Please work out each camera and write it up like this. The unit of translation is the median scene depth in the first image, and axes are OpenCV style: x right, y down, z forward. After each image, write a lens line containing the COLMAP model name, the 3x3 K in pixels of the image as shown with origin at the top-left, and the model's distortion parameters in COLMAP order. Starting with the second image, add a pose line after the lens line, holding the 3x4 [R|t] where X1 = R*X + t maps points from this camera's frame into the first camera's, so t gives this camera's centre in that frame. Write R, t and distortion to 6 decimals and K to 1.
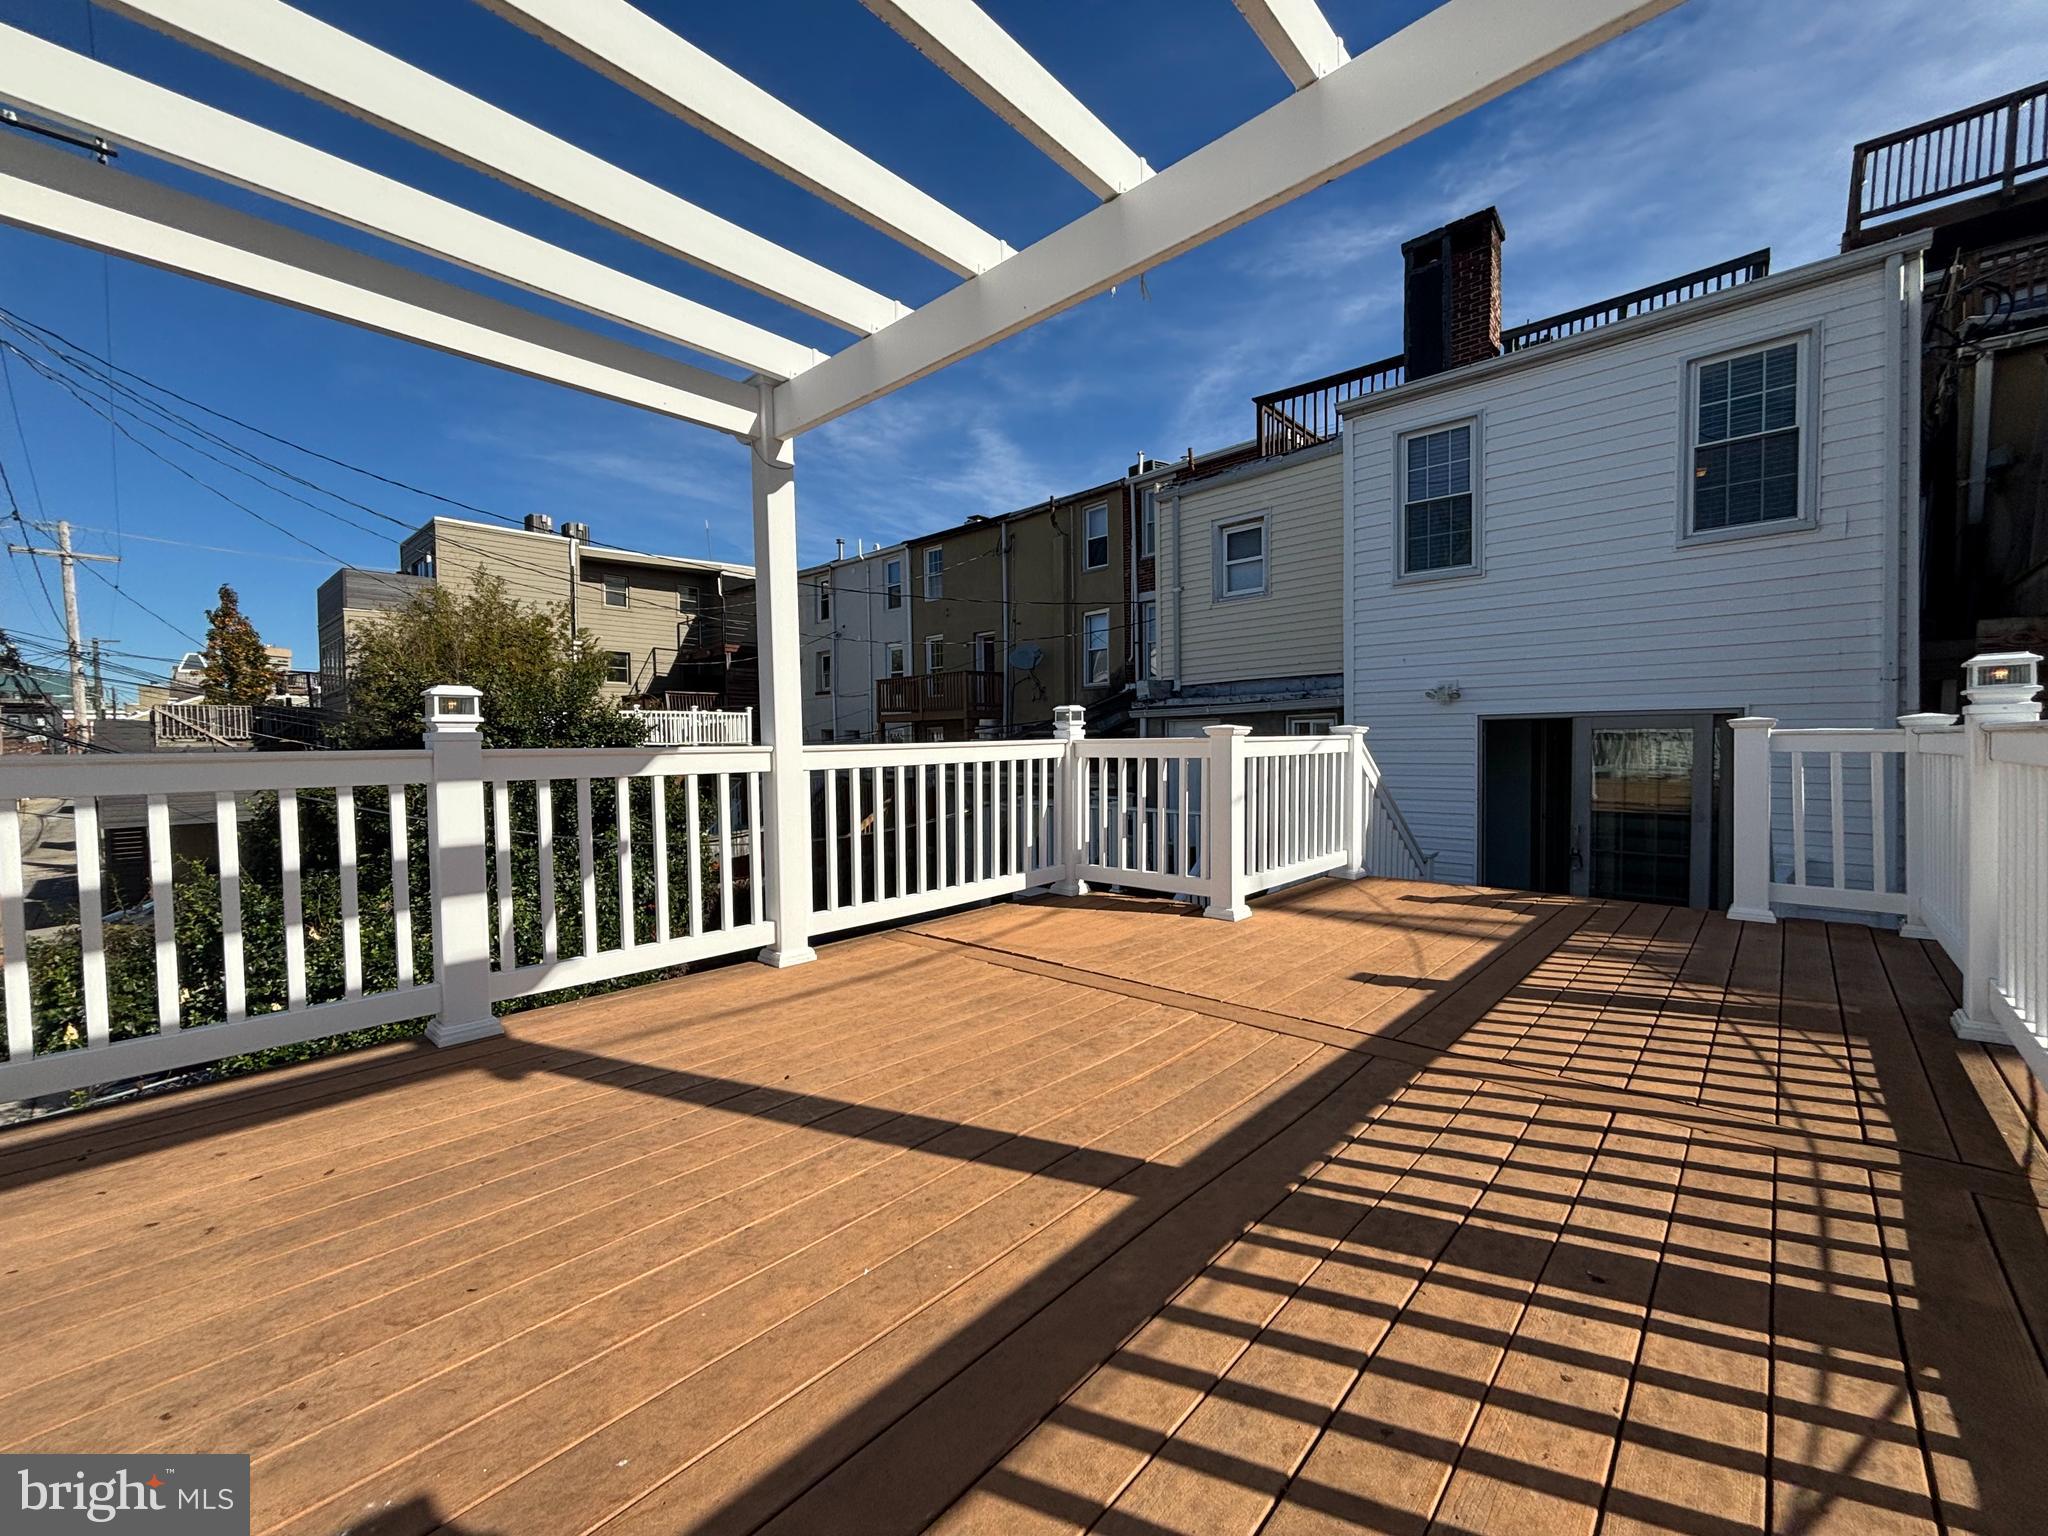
lens RADIAL K [[827.4, 0, 1024.0], [0, 827.4, 768.0], [0, 0, 1]] dist [-0.000956, -0.000597]
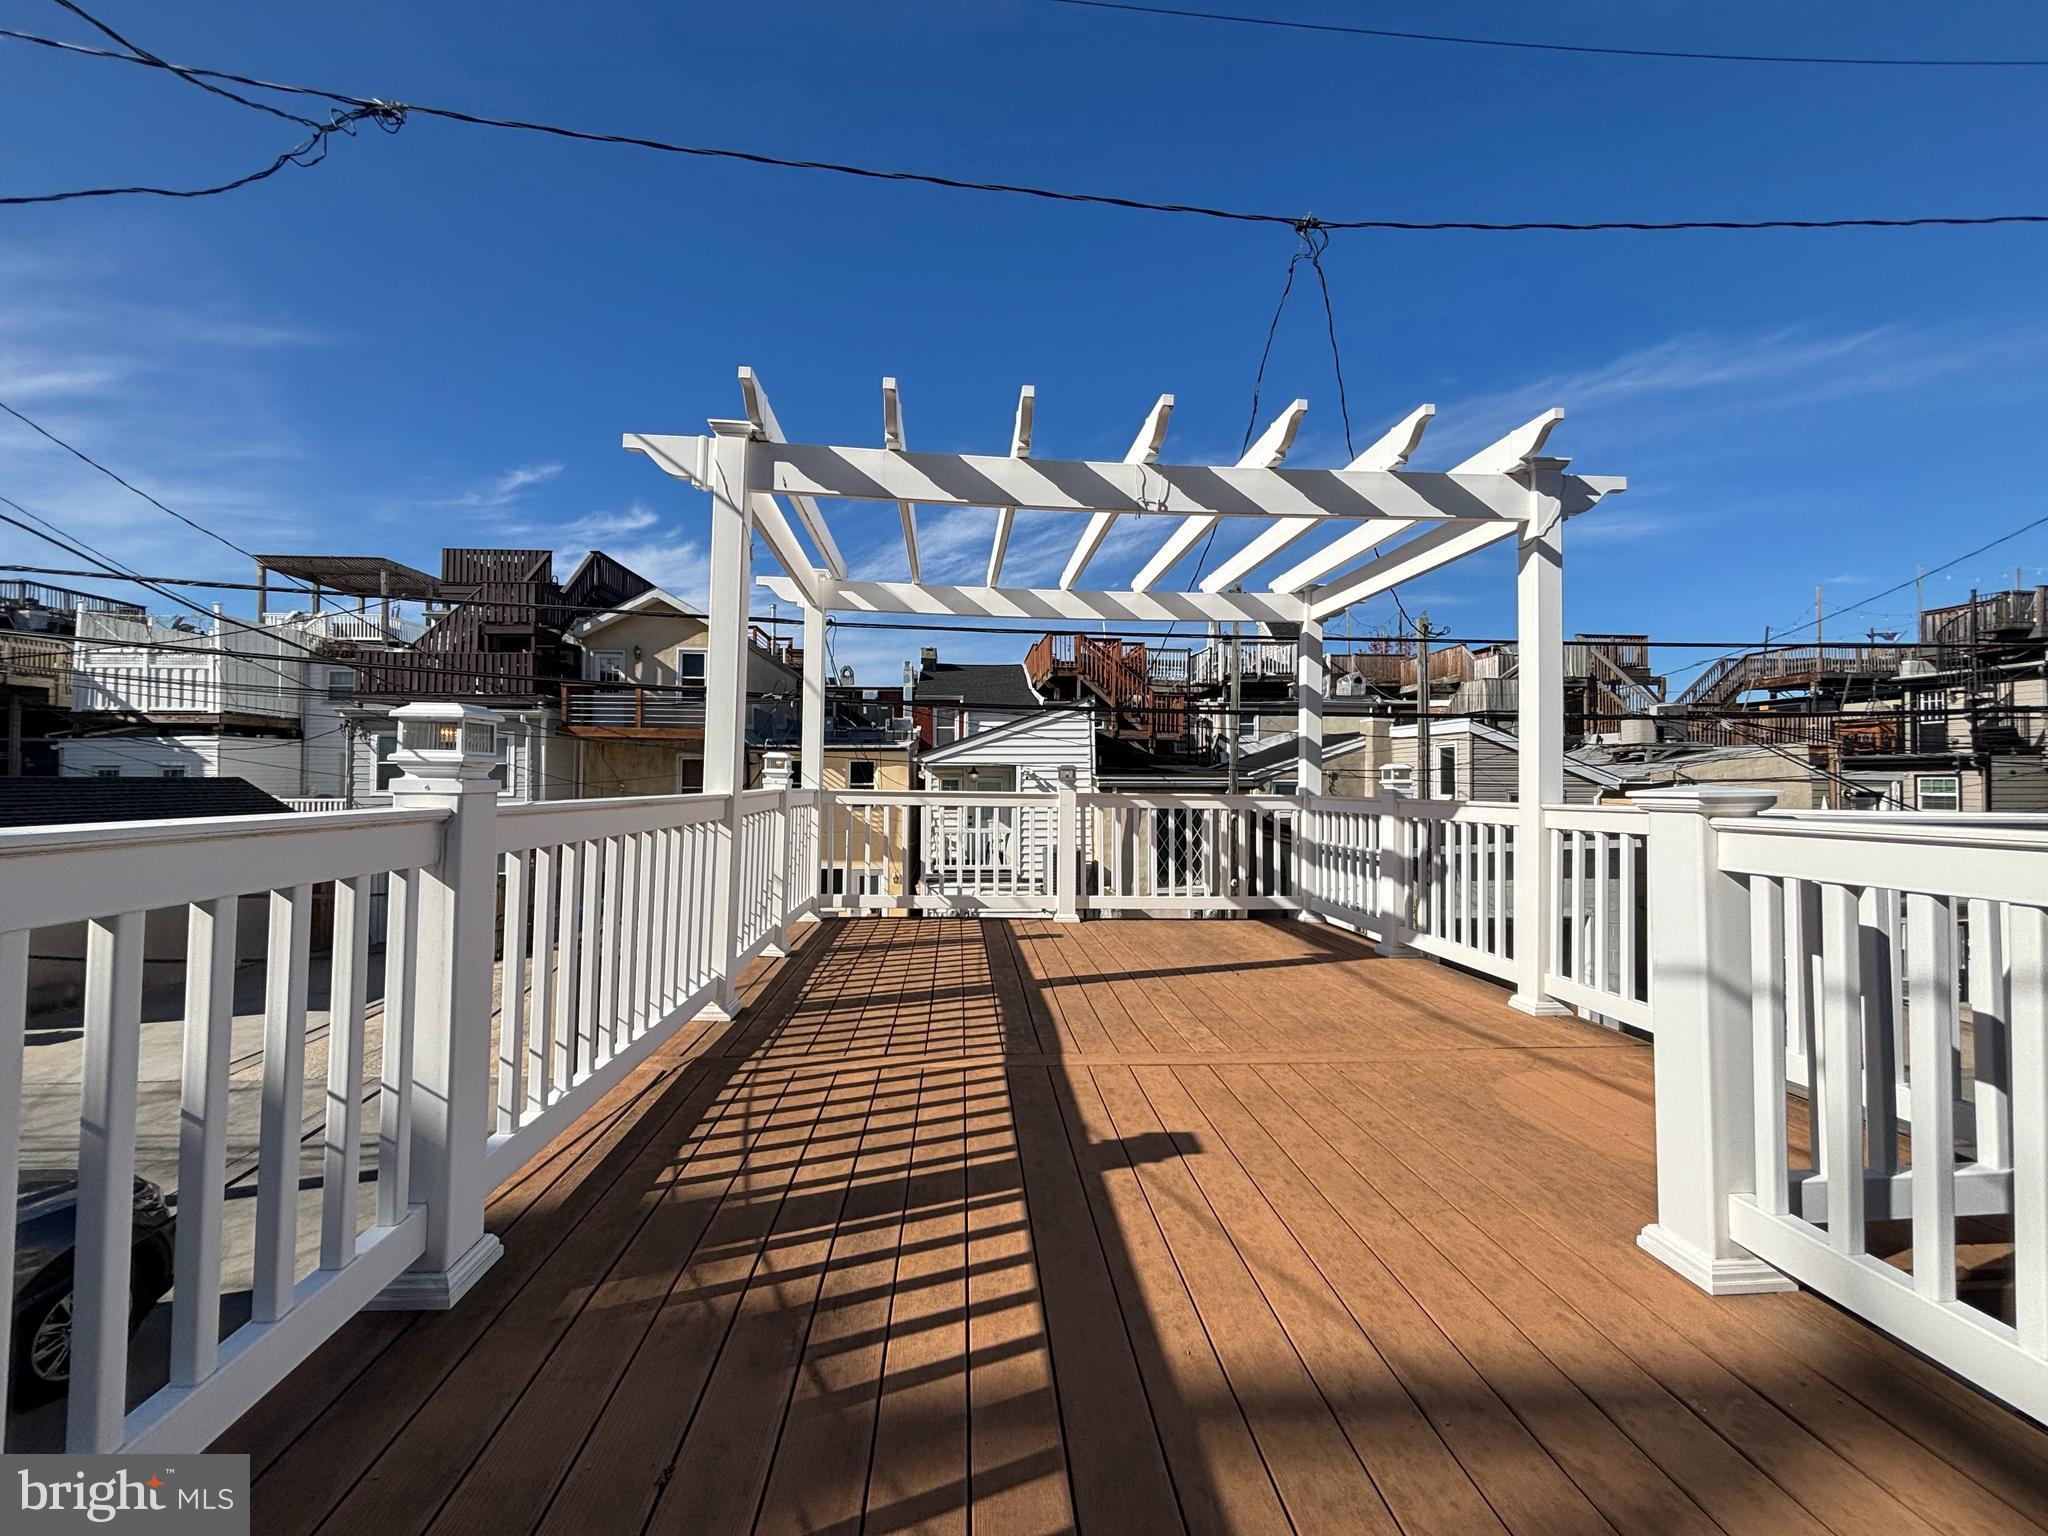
lens RADIAL K [[827.4, 0, 1024.0], [0, 827.4, 768.0], [0, 0, 1]] dist [-0.000956, -0.000597]
pose [[-0.681182, -0.006065, -0.732089, 1.196642], [-0.019202, 0.999770, 0.009584, -0.088794], [0.731862, 0.020586, -0.681141, 1.595821]]
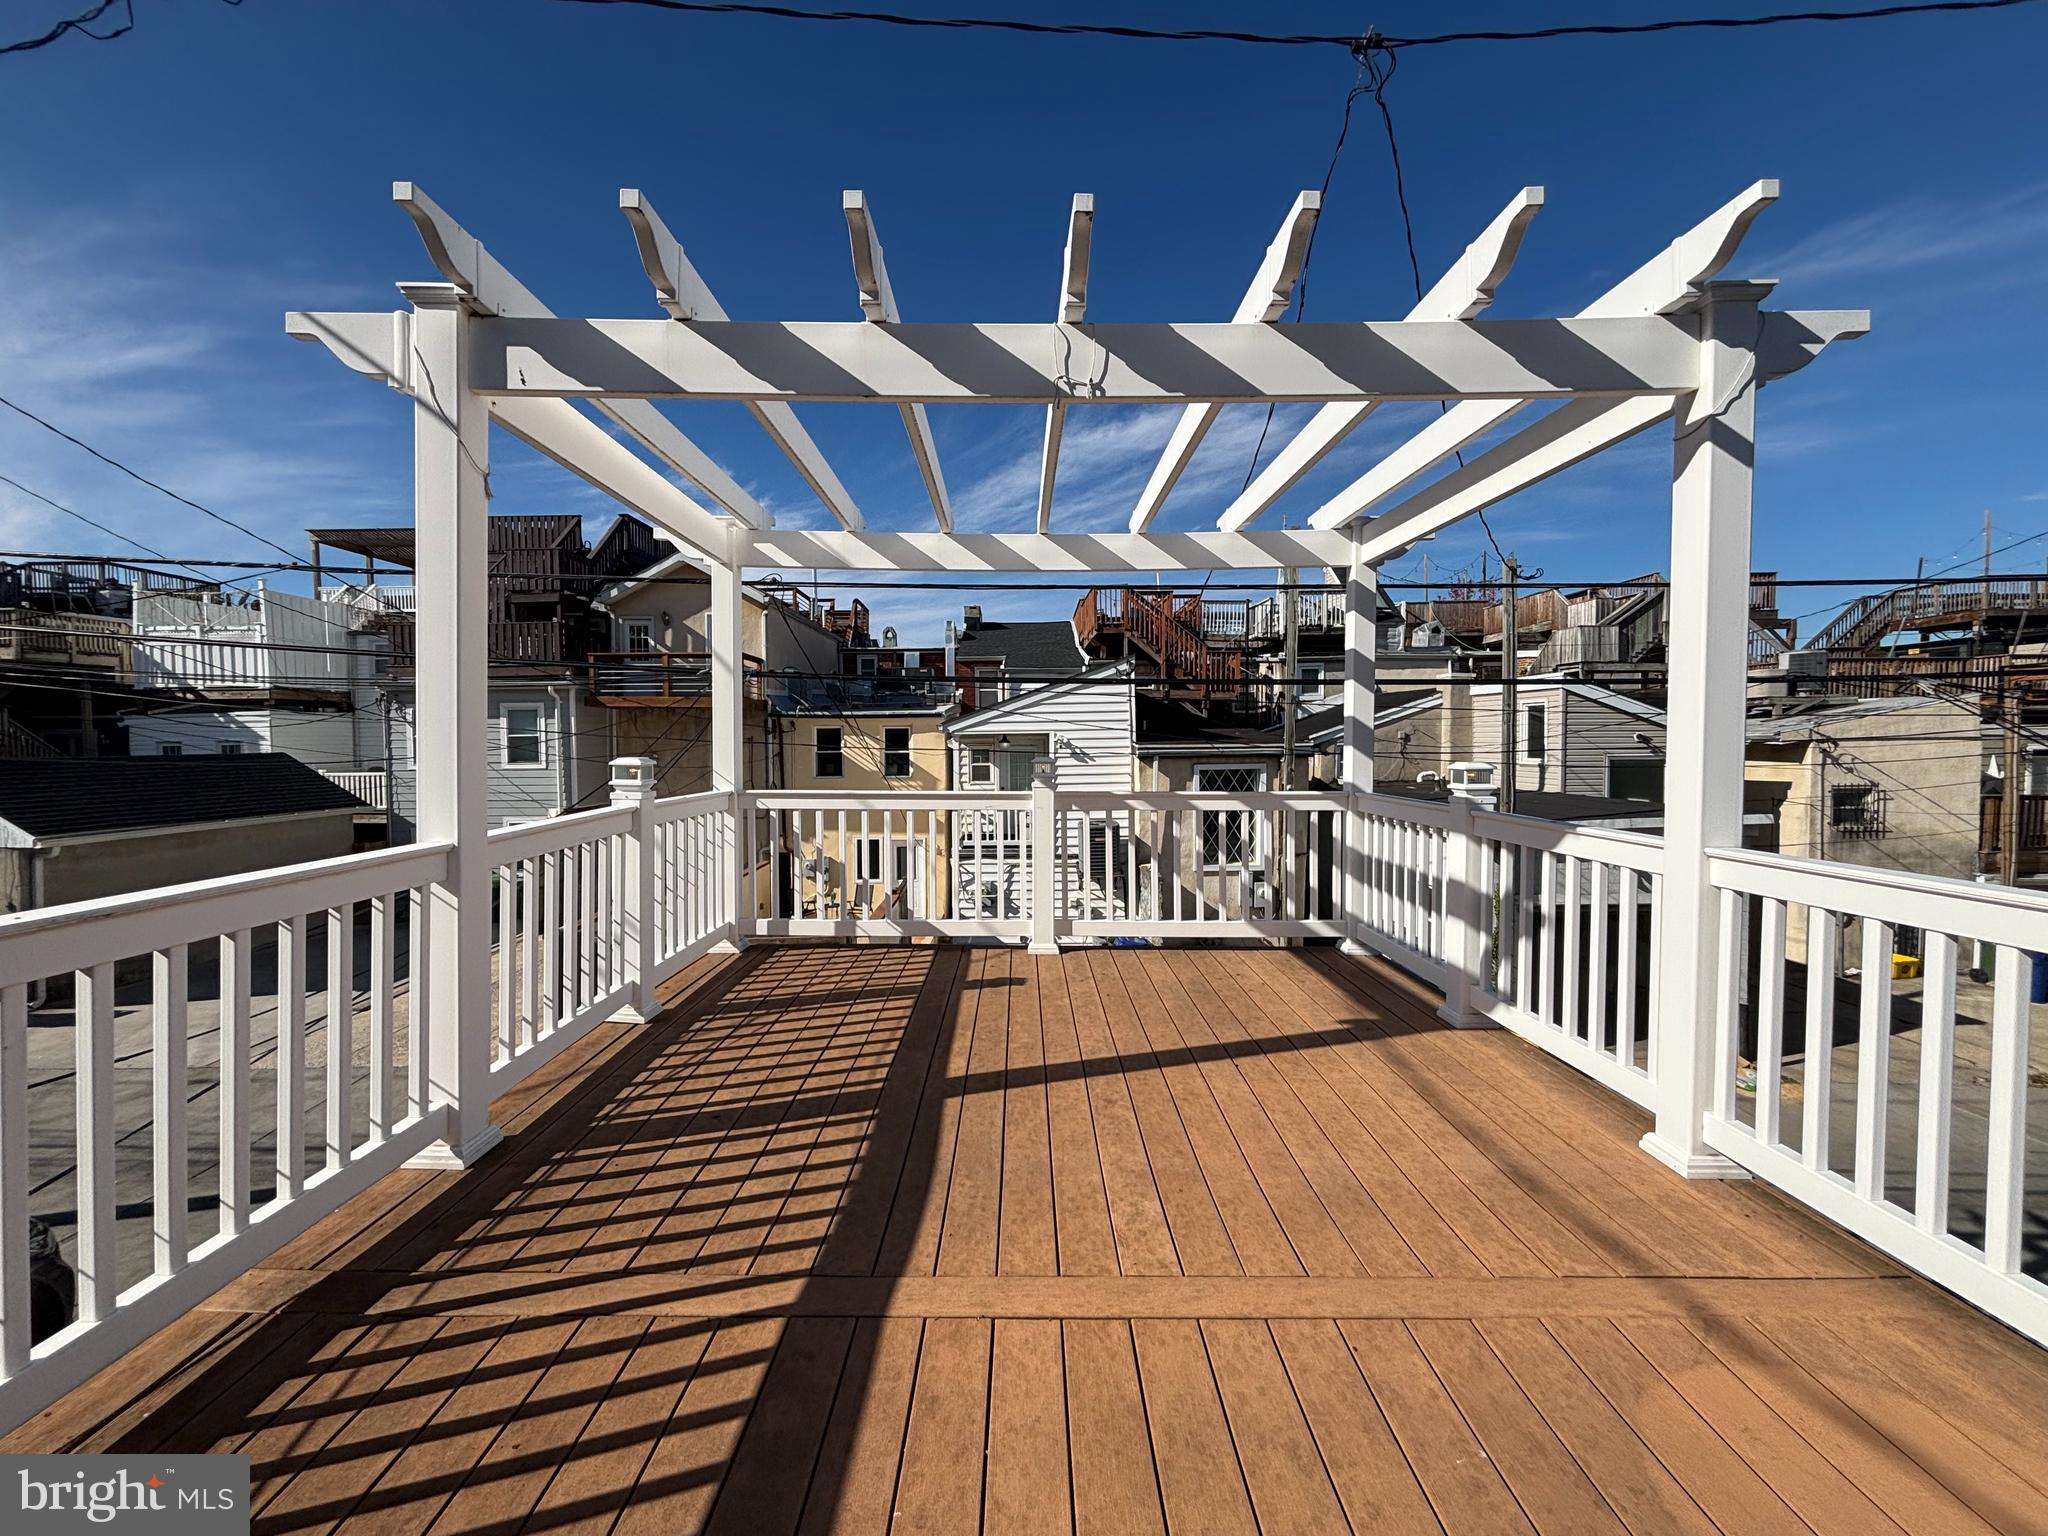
lens RADIAL K [[823.0, 0, 1026.4], [0, 823.0, 769.1], [0, 0, 1]] dist [-0.001585, 0.000479]
pose [[-0.736627, 0.040346, -0.675095, 0.718586], [-0.005533, 0.997826, 0.065671, -0.165699], [0.676277, 0.052111, -0.734802, 1.440973]]
